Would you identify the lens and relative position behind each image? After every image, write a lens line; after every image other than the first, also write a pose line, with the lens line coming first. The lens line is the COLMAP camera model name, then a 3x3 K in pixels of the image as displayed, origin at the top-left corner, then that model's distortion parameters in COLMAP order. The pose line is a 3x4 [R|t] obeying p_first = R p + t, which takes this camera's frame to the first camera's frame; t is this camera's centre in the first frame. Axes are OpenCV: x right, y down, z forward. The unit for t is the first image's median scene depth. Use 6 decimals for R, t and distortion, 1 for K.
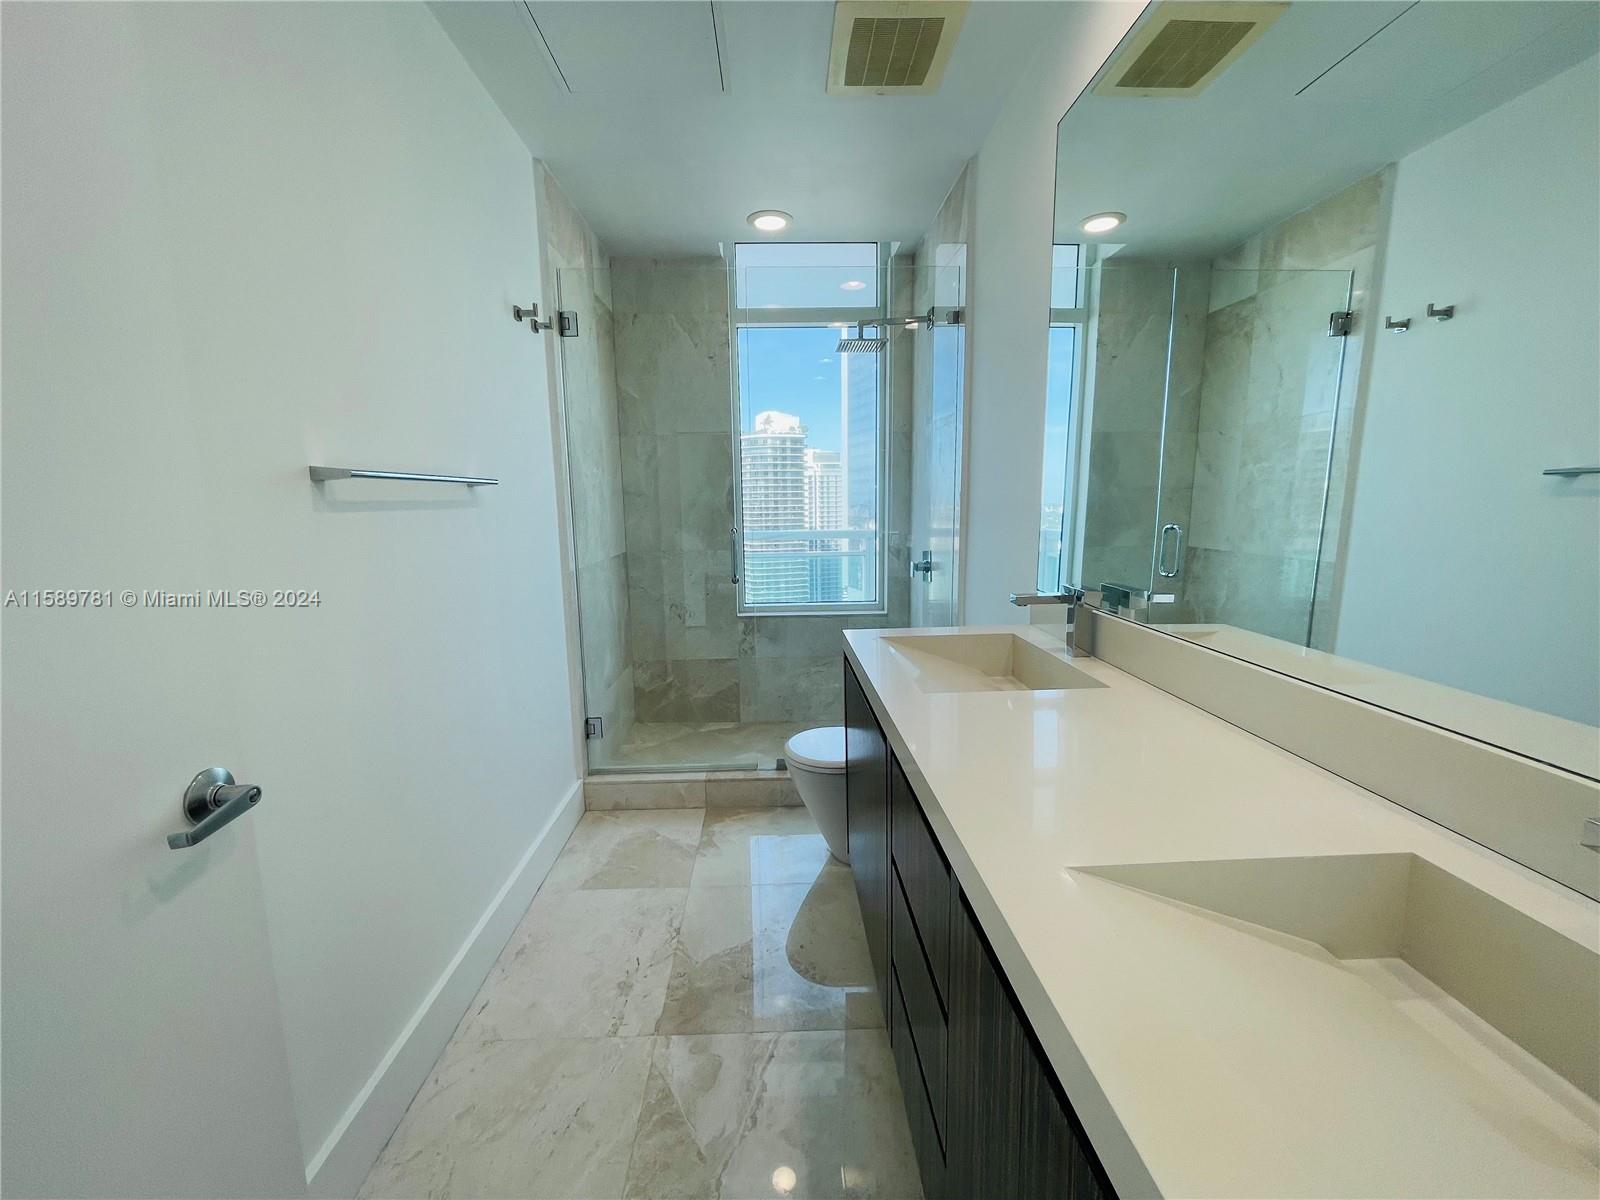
lens RADIAL K [[646.0, 0, 797.8], [0, 646.0, 604.6], [0, 0, 1]] dist [-0.000729, -0.000153]
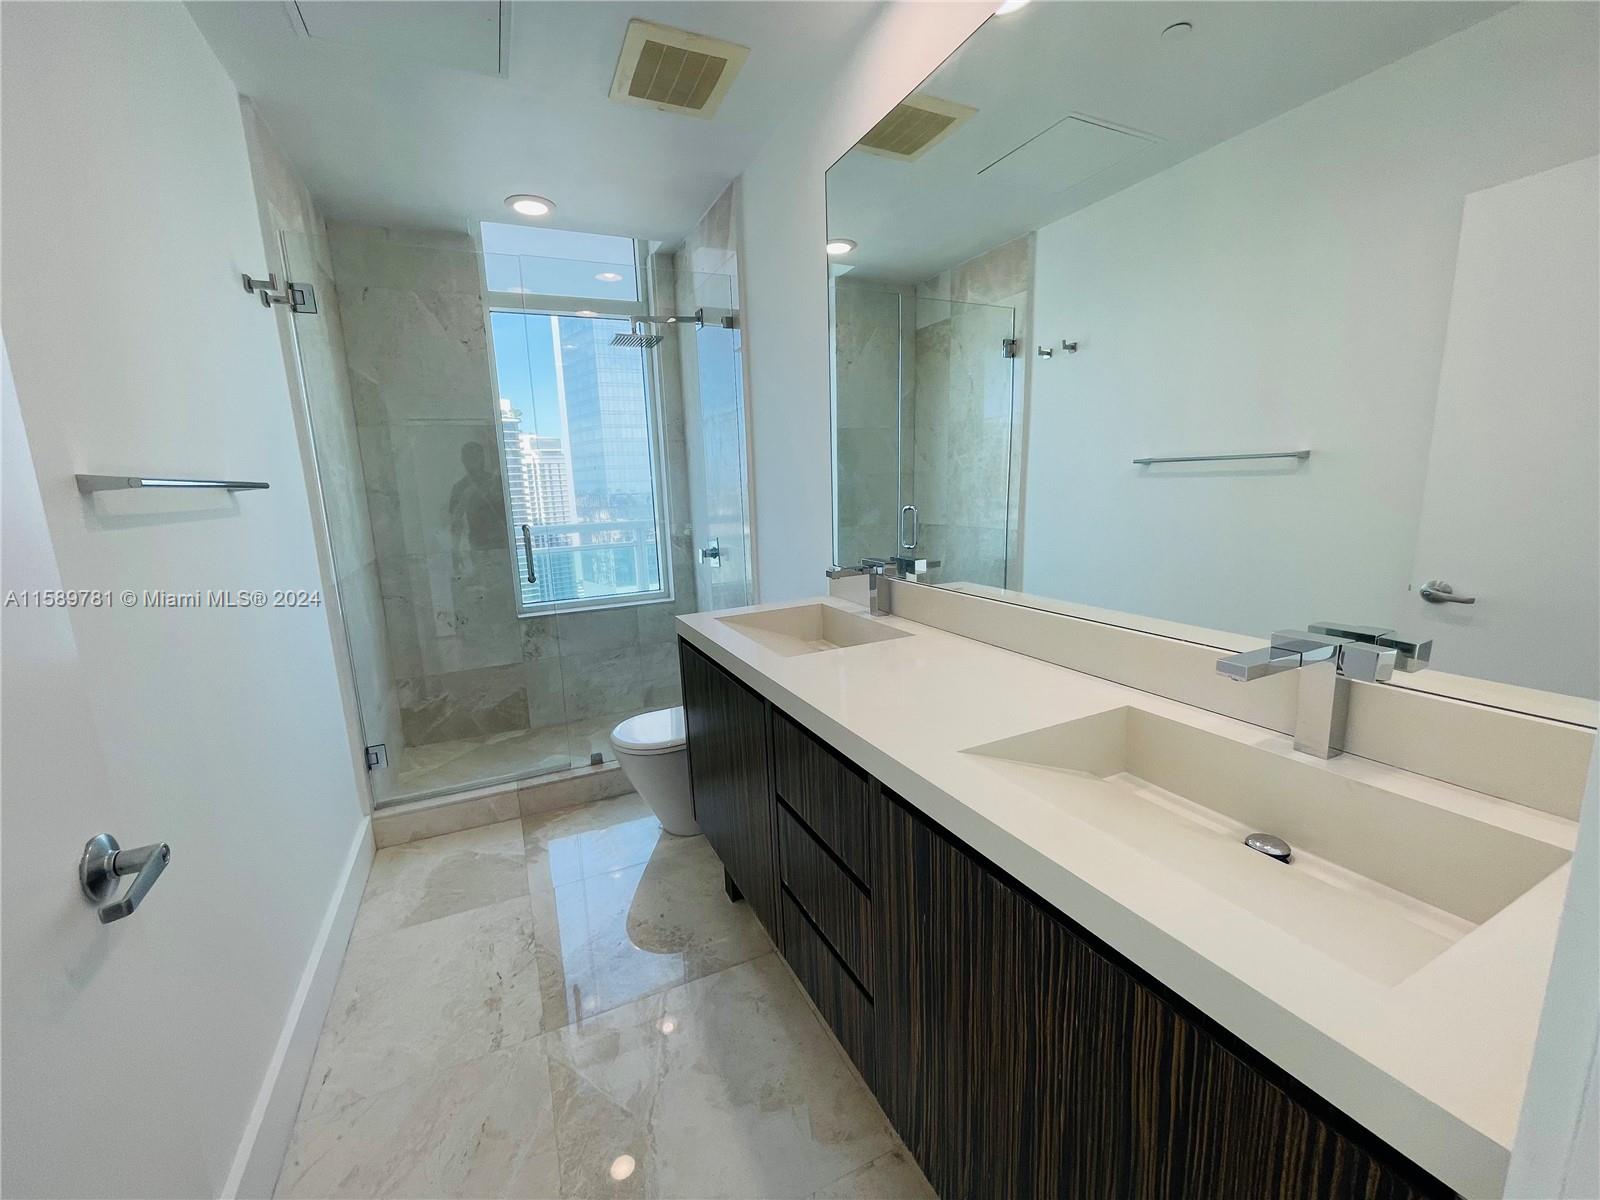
lens RADIAL K [[646.0, 0, 797.6], [0, 646.0, 606.4], [0, 0, 1]] dist [-0.000729, -0.000153]
pose [[0.917245, -0.096580, 0.386438, -0.111647], [0.087742, 0.995320, 0.040489, -0.000951], [-0.388540, -0.003231, 0.921426, -0.048331]]
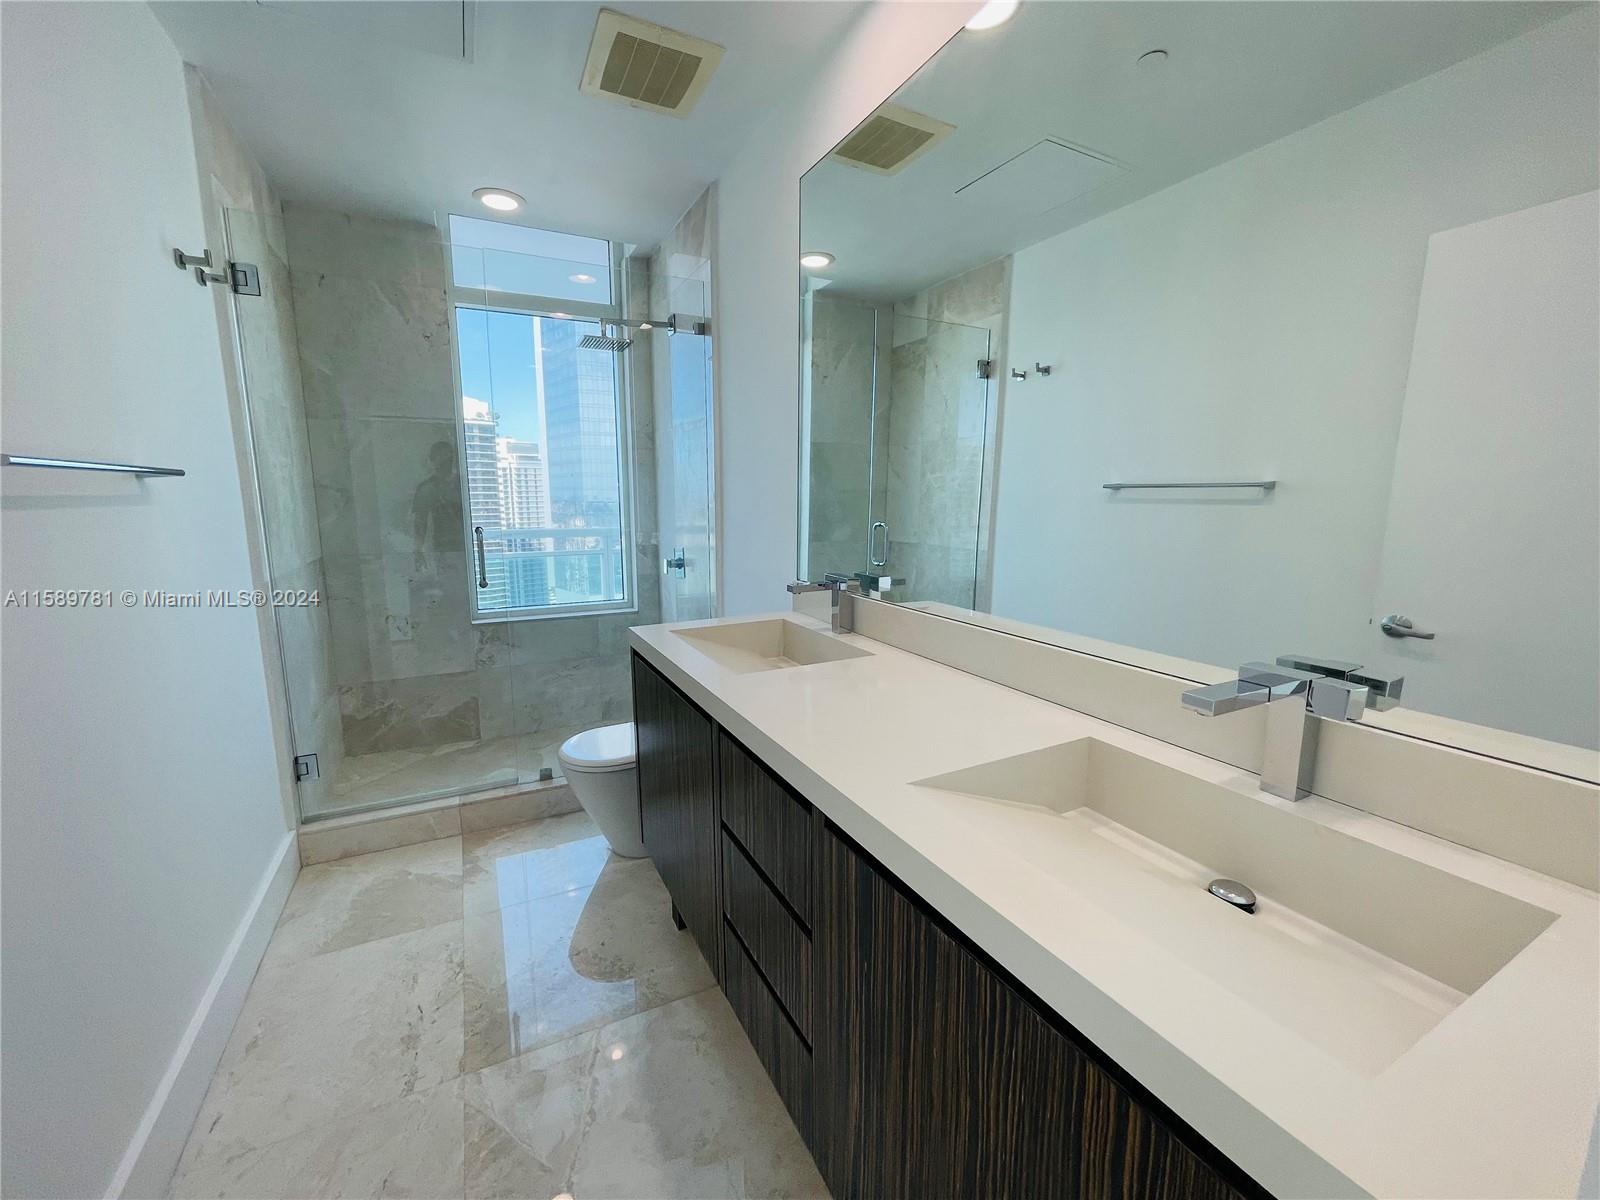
lens RADIAL K [[646.0, 0, 796.9], [0, 646.0, 605.2], [0, 0, 1]] dist [-0.000729, -0.000153]
pose [[0.904598, -0.057715, 0.422341, -0.085054], [0.055007, 0.998313, 0.018606, 0.000786], [-0.422702, 0.006401, 0.906246, -0.029917]]
